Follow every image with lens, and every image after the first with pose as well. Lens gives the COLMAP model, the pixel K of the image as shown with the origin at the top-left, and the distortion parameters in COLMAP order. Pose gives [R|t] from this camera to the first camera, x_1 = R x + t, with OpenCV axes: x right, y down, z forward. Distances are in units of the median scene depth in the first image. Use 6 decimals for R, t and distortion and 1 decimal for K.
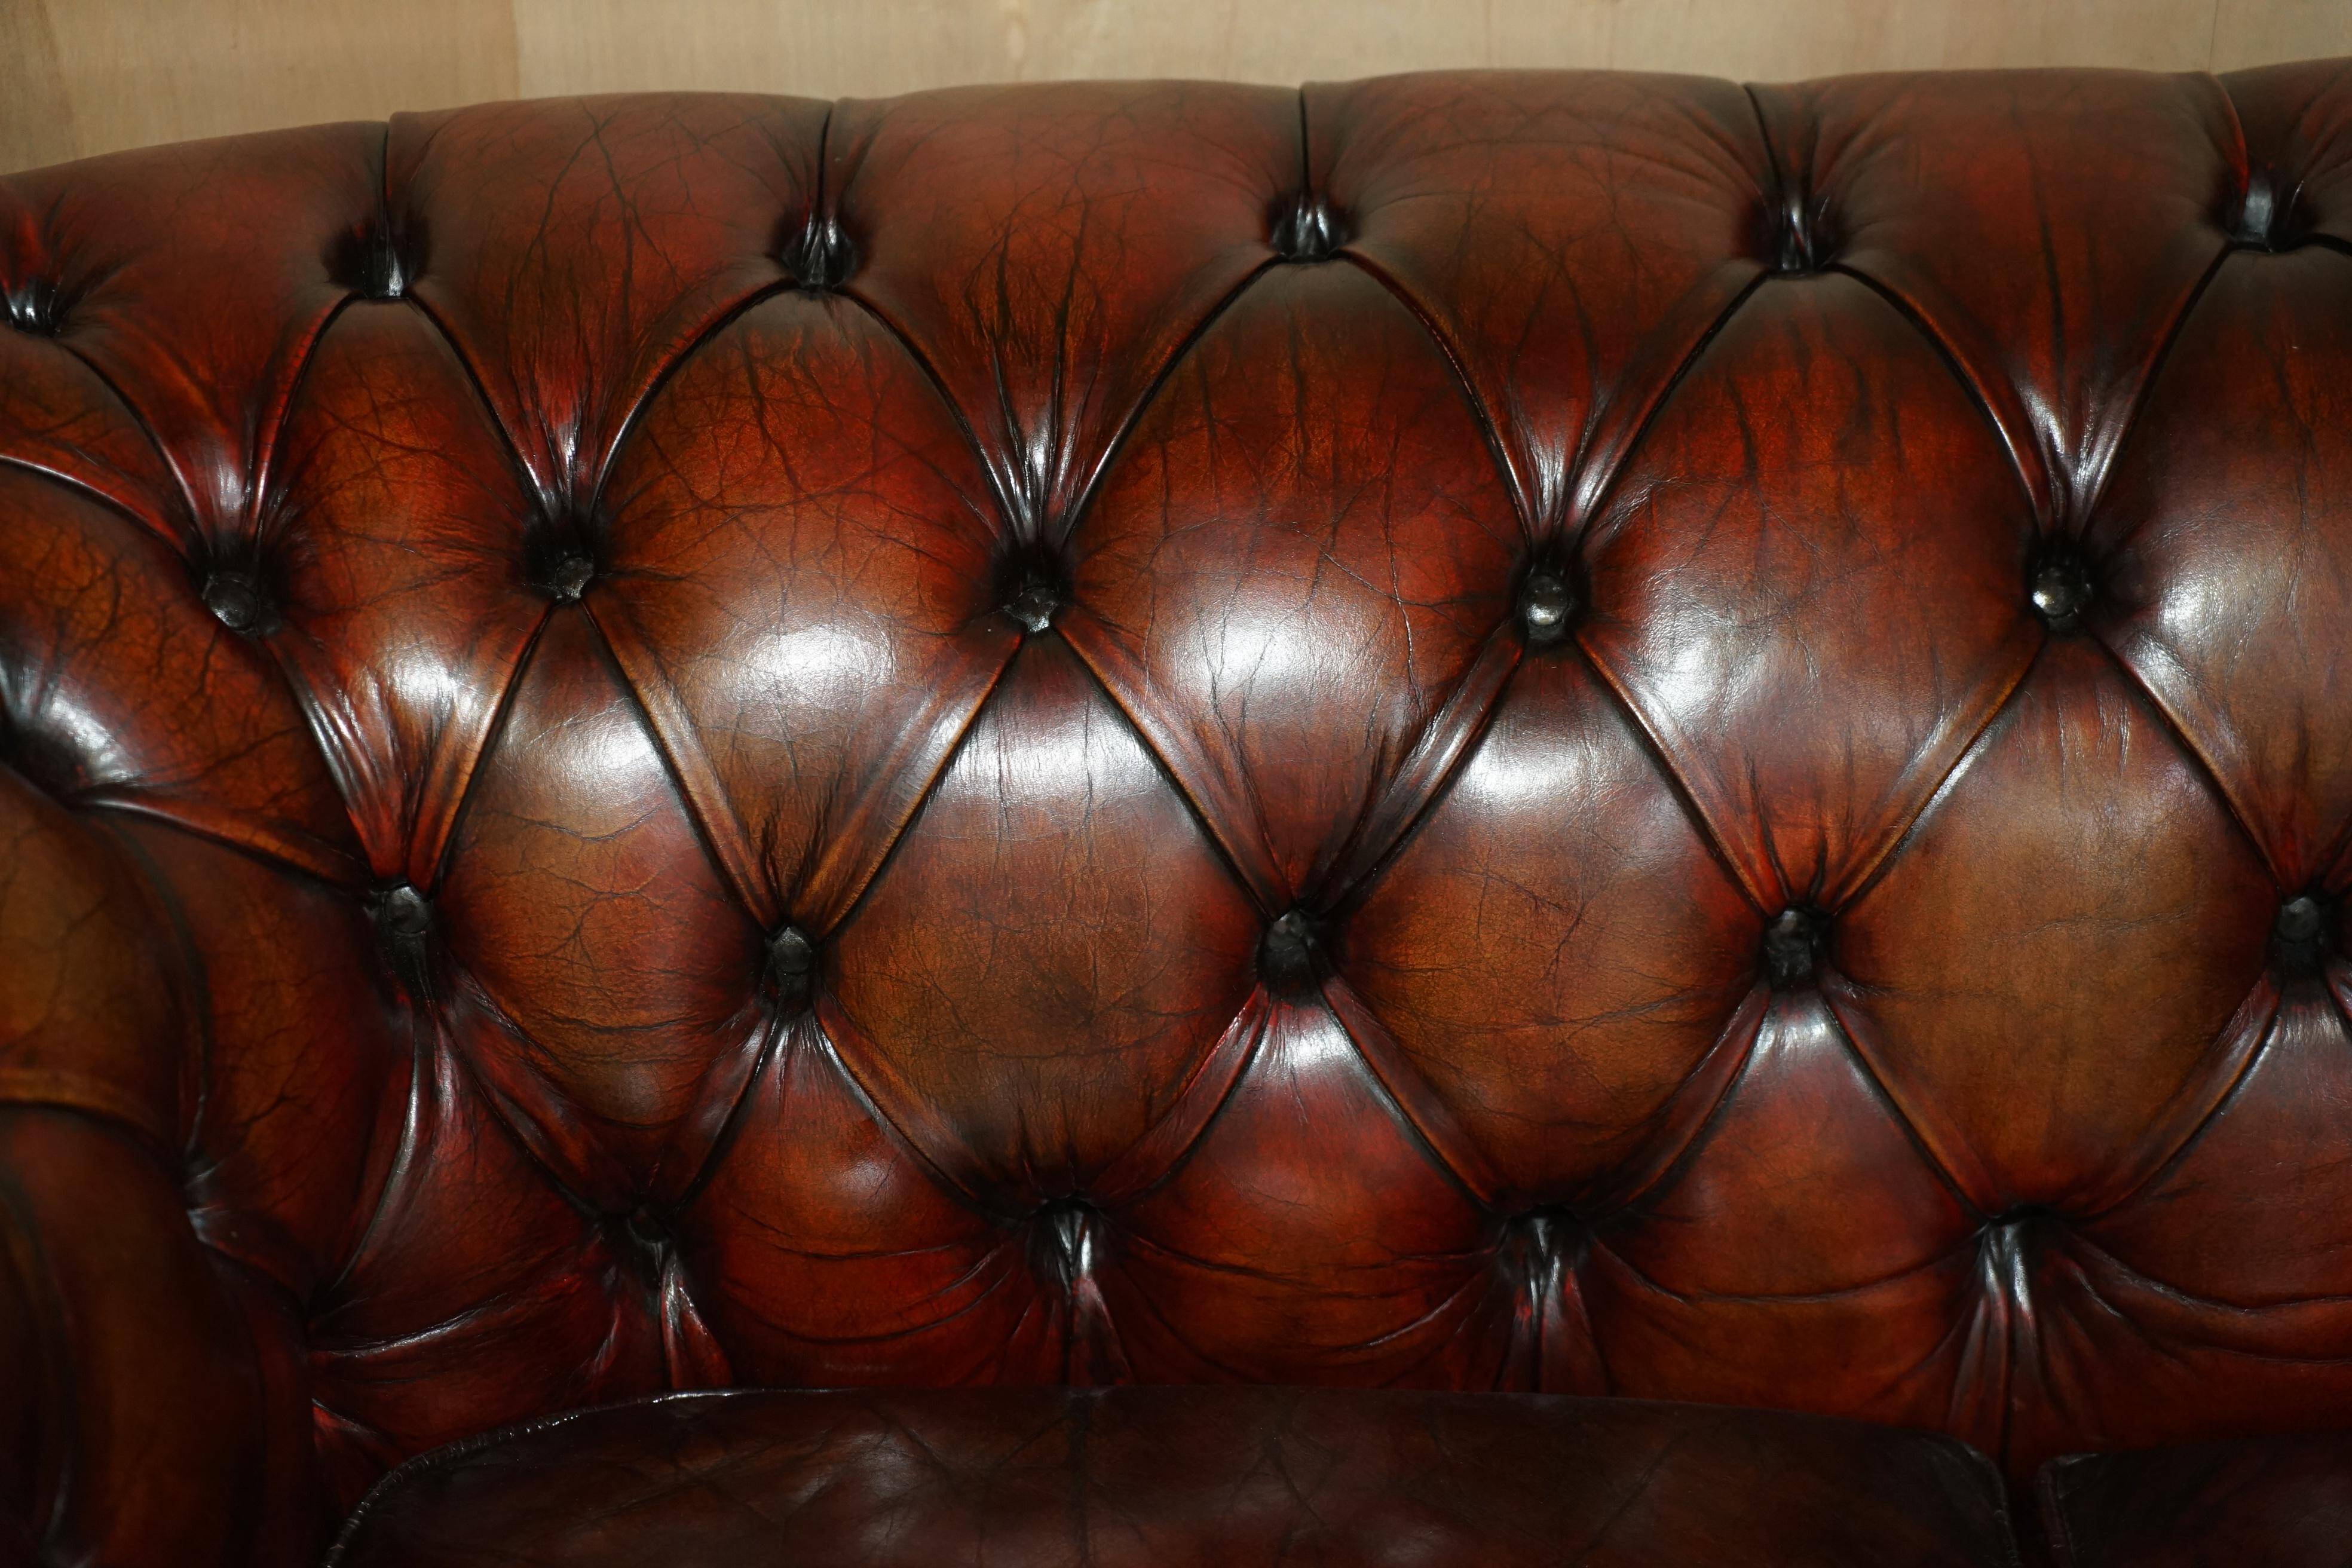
lens RADIAL K [[4668.9, 0, 1160.5], [0, 4668.9, 788.1], [0, 0, 1]] dist [-0.037029, 0.000000]
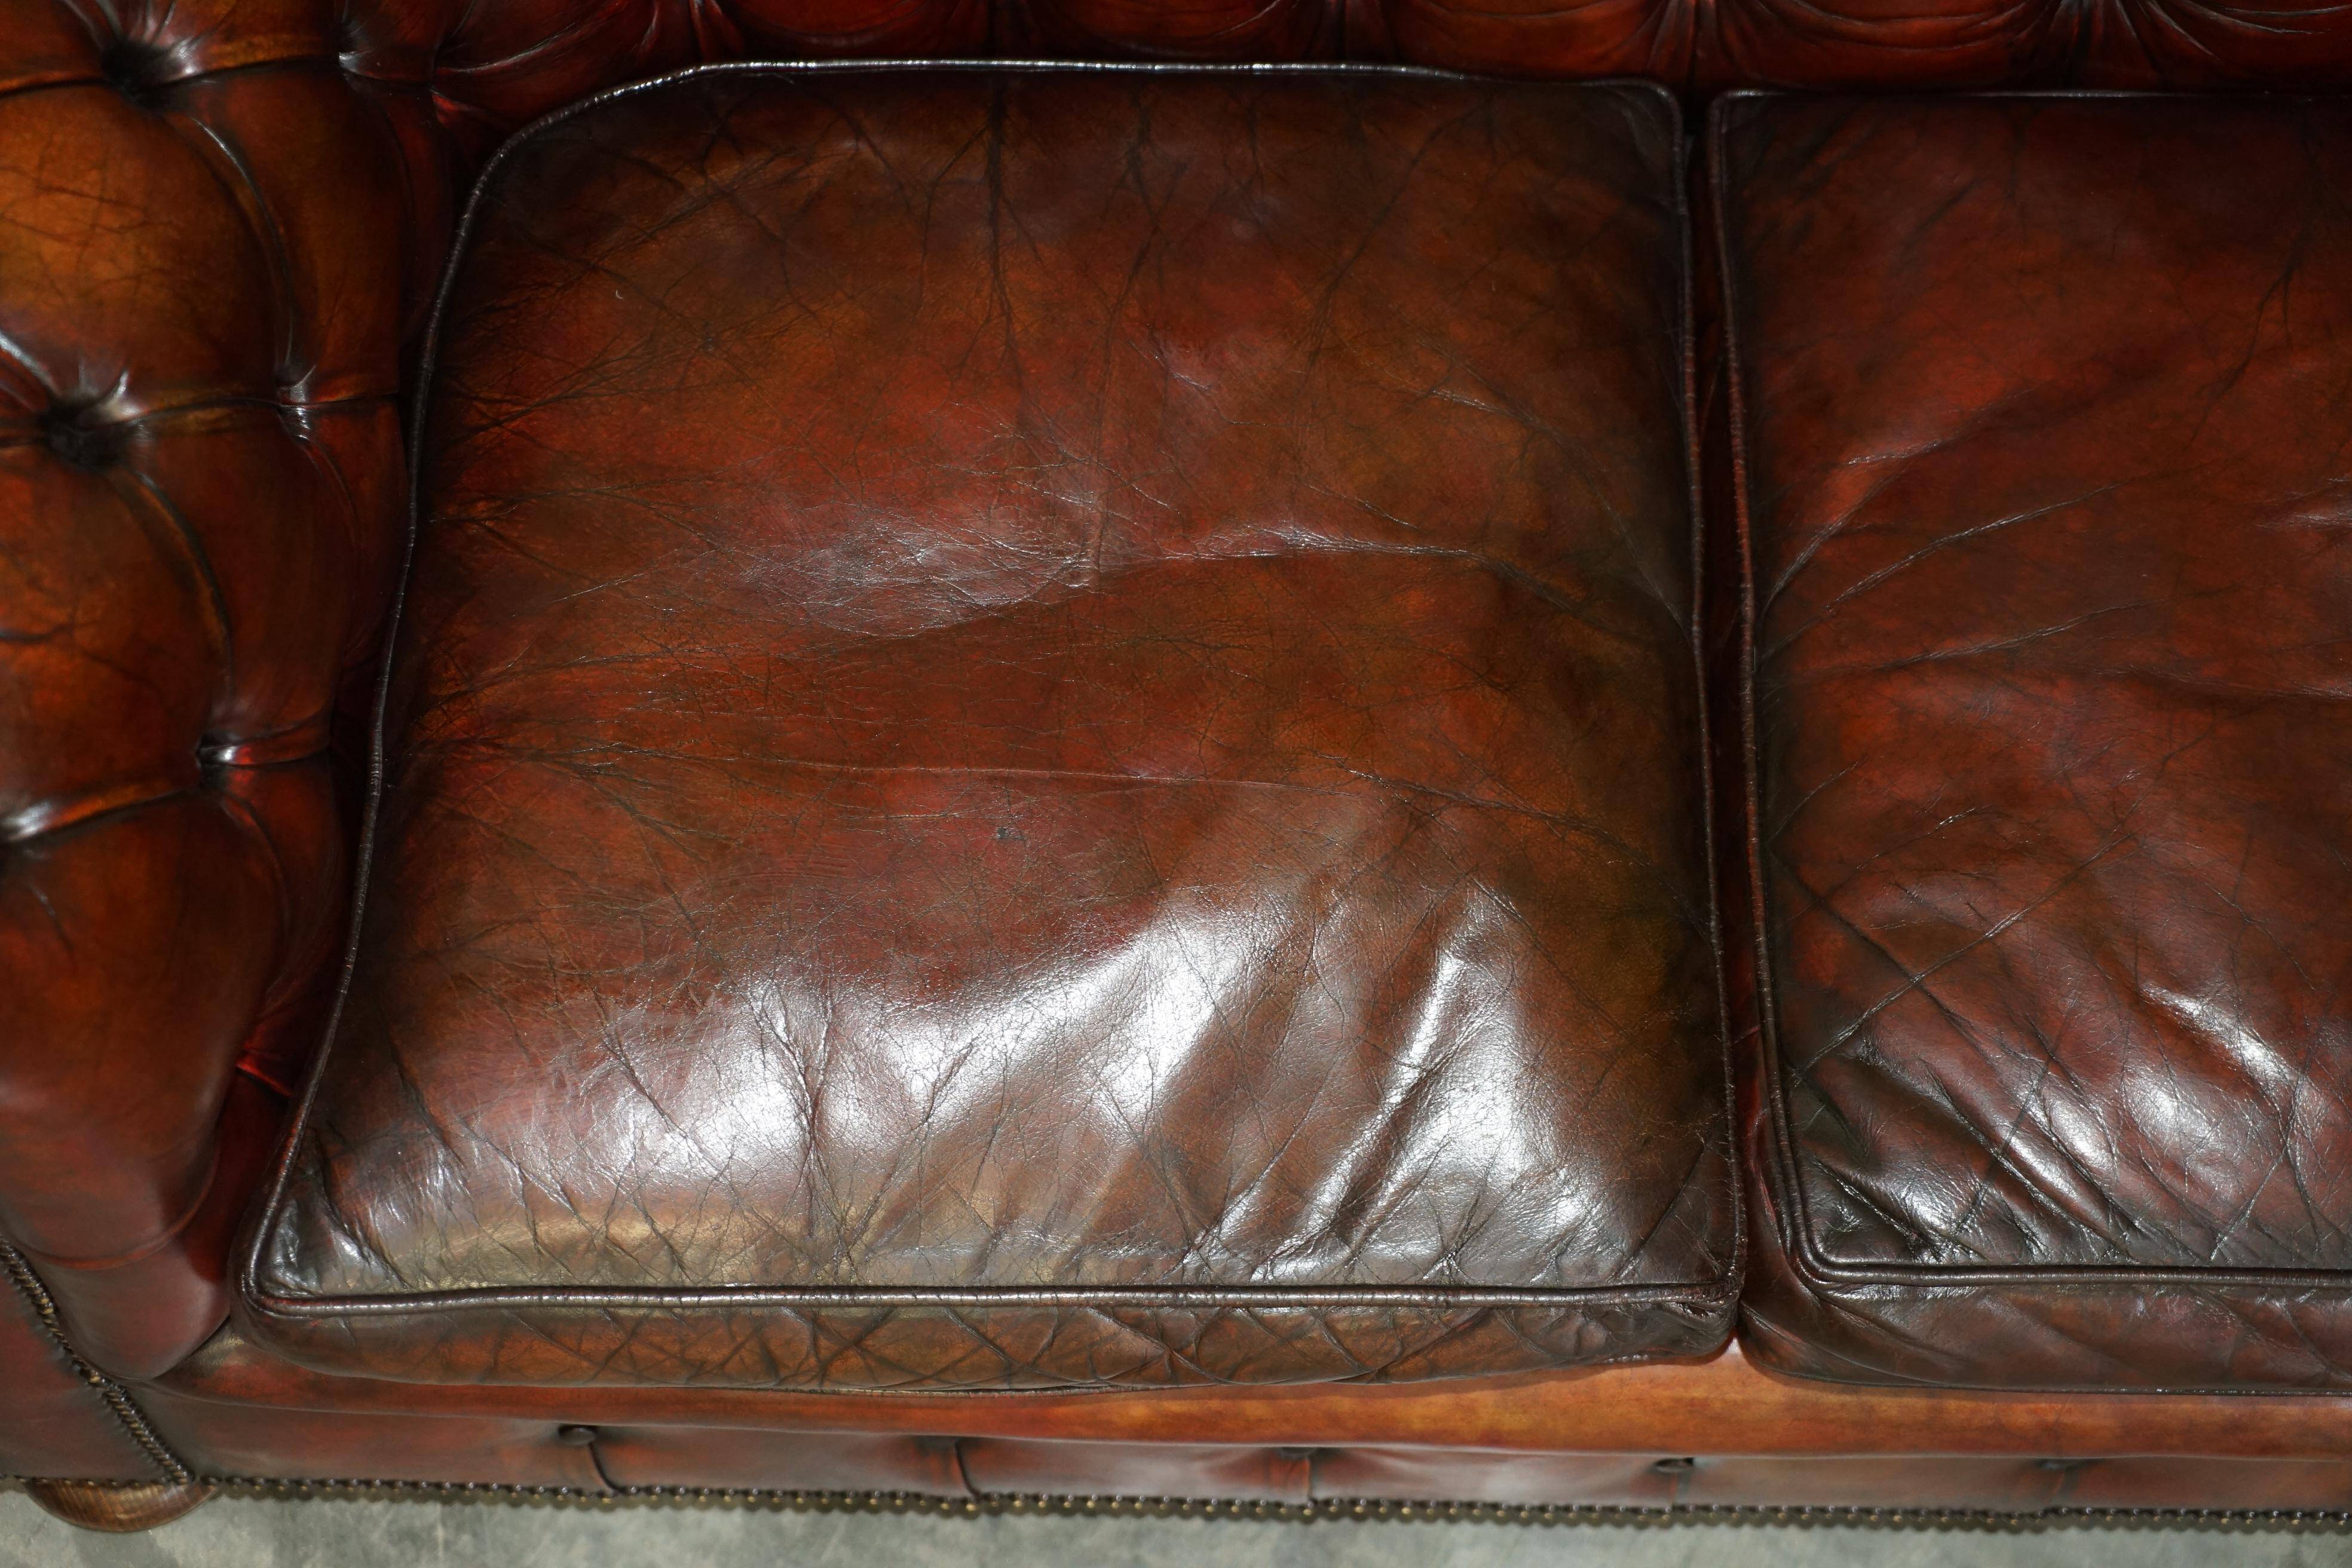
lens RADIAL K [[4668.9, 0, 1180.6], [0, 4668.9, 784.3], [0, 0, 1]] dist [-0.037029, 0.000000]
pose [[0.999937, 0.007774, -0.008057, 0.049756], [-0.002075, 0.835837, 0.548974, -0.460082], [0.011002, -0.548923, 0.835800, -0.258192]]
